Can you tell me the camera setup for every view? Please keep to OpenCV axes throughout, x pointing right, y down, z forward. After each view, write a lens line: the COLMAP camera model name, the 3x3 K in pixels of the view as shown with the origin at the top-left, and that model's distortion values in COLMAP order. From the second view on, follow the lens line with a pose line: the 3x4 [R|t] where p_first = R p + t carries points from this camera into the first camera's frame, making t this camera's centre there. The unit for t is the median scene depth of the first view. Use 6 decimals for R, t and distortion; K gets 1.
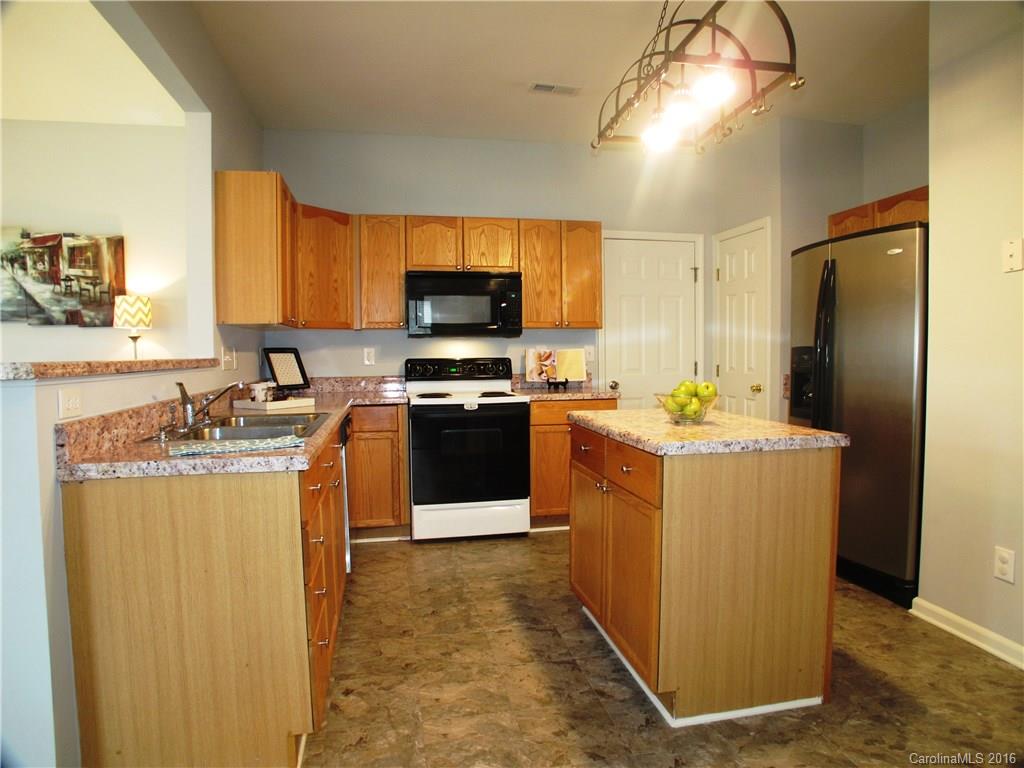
lens RADIAL K [[617.2, 0, 512.0], [0, 617.2, 384.0], [0, 0, 1]] dist [-0.116249, 0.061067]
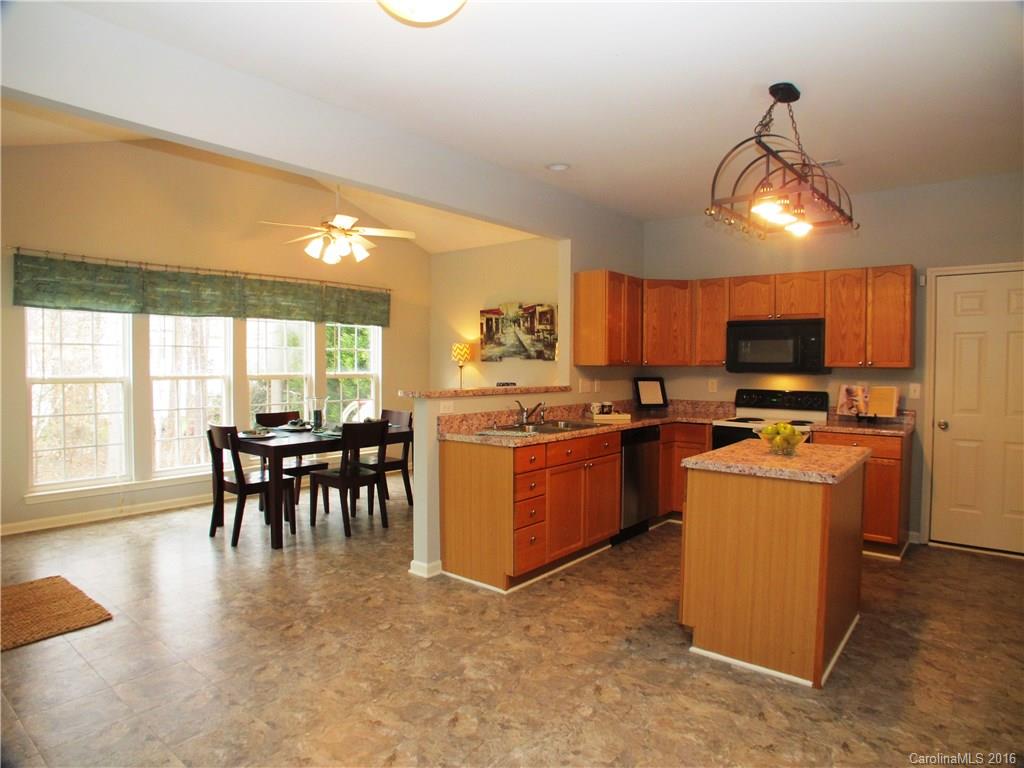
lens RADIAL K [[617.2, 0, 512.0], [0, 617.2, 384.0], [0, 0, 1]] dist [-0.116249, 0.061067]
pose [[0.637699, 0.039475, -0.769273, 0.539550], [-0.053823, 0.998529, 0.006622, -0.038374], [0.768403, 0.037181, 0.638886, -0.161560]]
